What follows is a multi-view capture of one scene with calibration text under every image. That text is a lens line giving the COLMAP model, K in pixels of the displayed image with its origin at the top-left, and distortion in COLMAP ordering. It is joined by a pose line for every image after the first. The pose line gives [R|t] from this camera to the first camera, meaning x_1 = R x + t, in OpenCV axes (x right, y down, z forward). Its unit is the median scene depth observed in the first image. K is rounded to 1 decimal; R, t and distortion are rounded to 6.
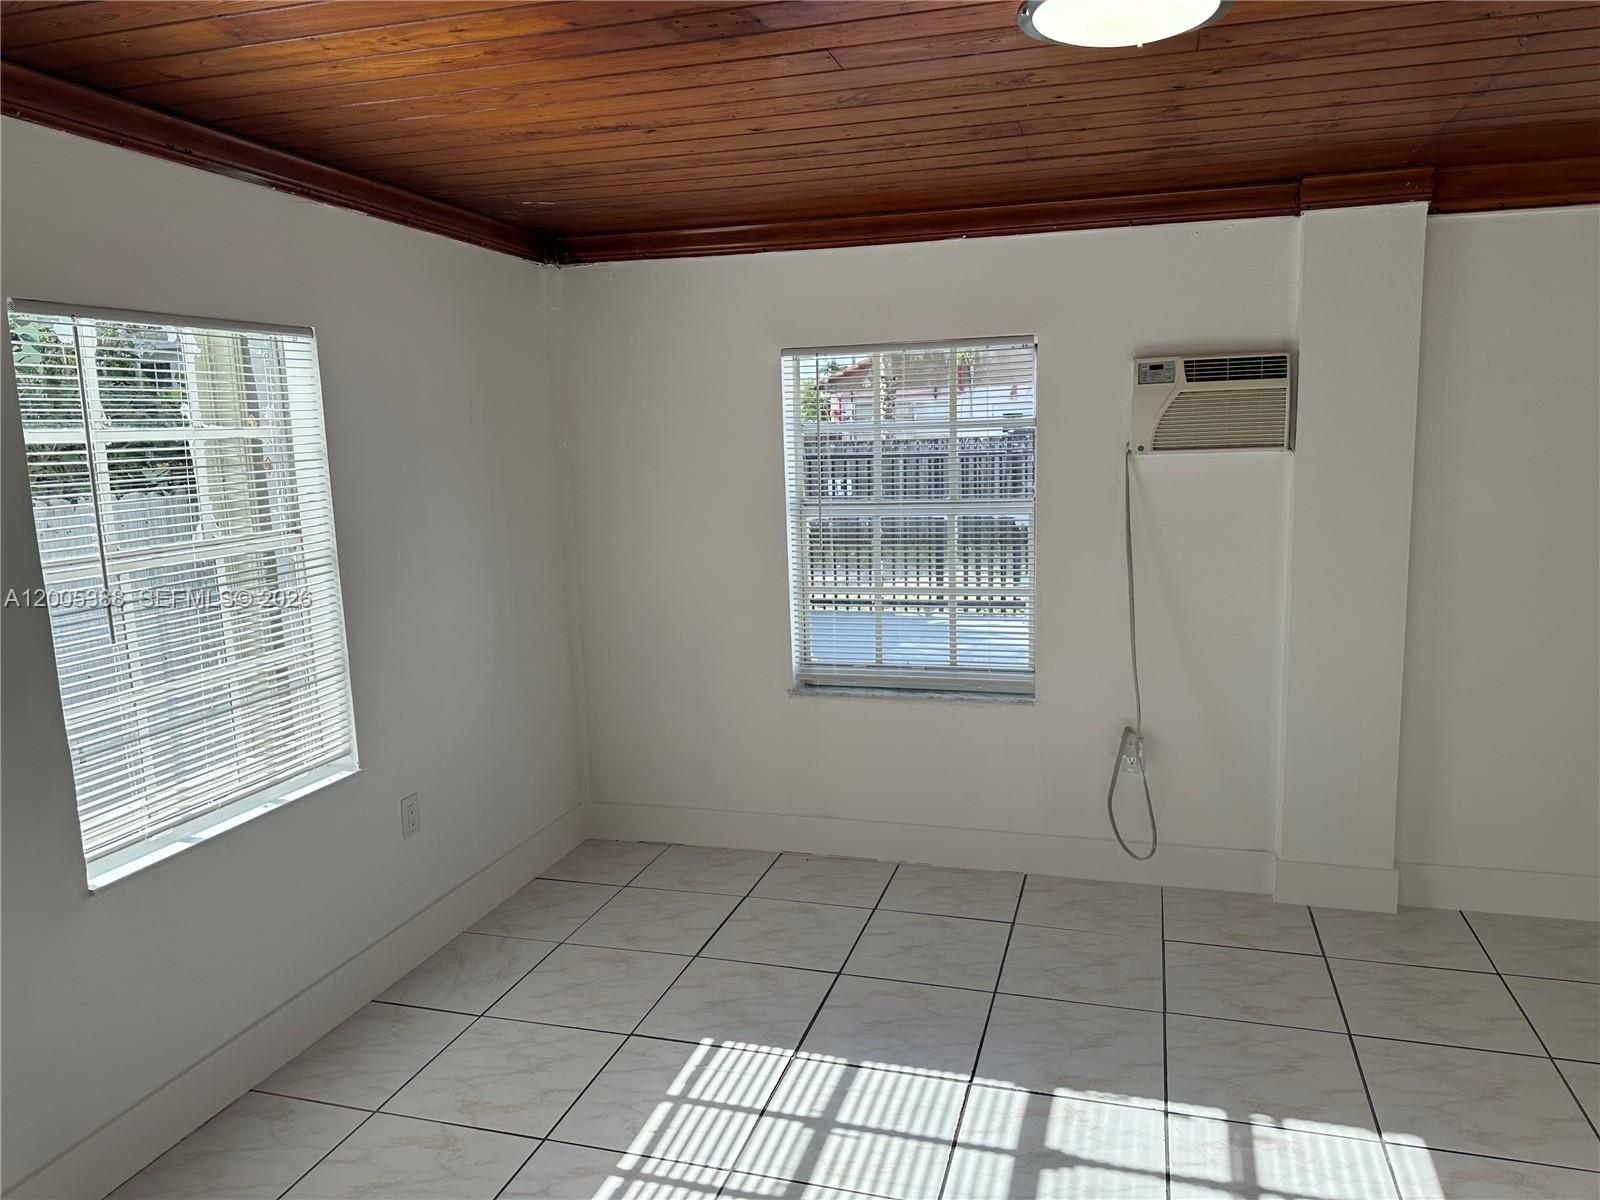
lens RADIAL K [[1140.6, 0, 795.6], [0, 1140.6, 592.3], [0, 0, 1]] dist [0.005868, -0.015941]
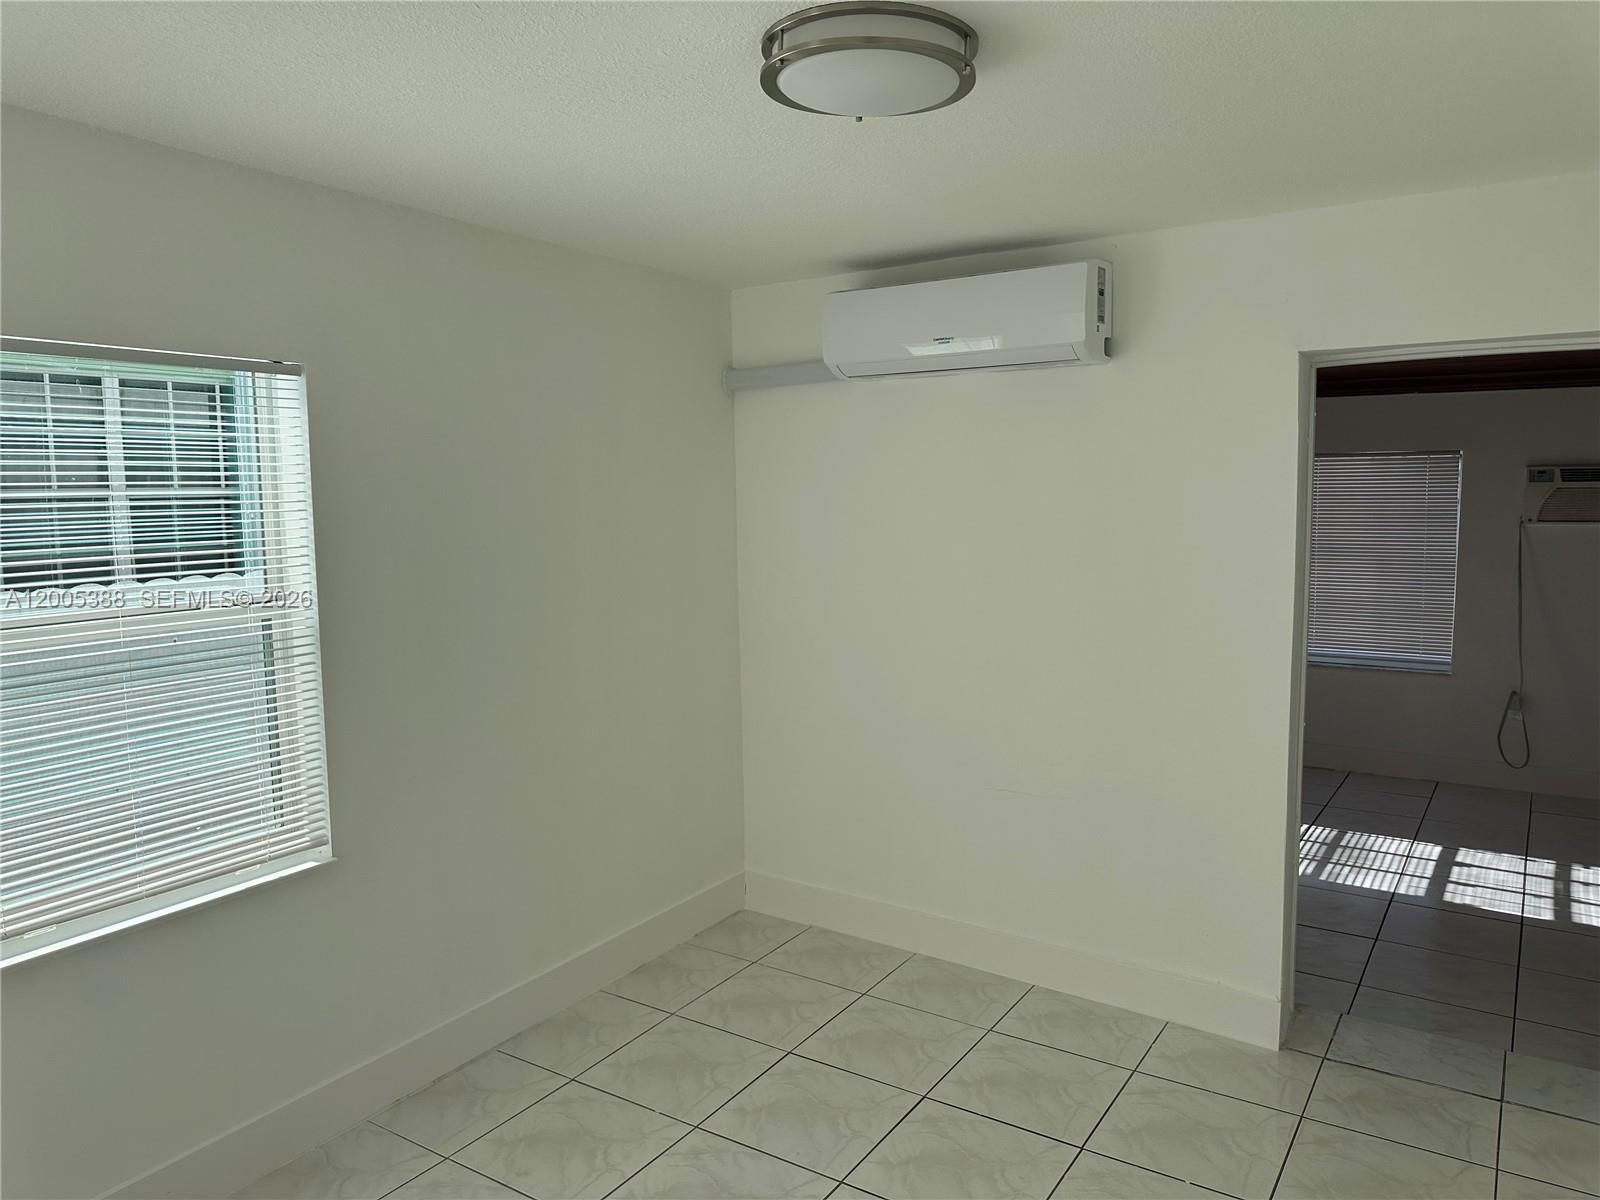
lens RADIAL K [[1140.6, 0, 808.4], [0, 1140.6, 603.9], [0, 0, 1]] dist [0.005868, -0.015941]
pose [[0.956880, 0.051675, -0.285850, -0.286739], [-0.062393, 0.997644, -0.028512, 0.140403], [0.283703, 0.045118, 0.957850, -1.143358]]
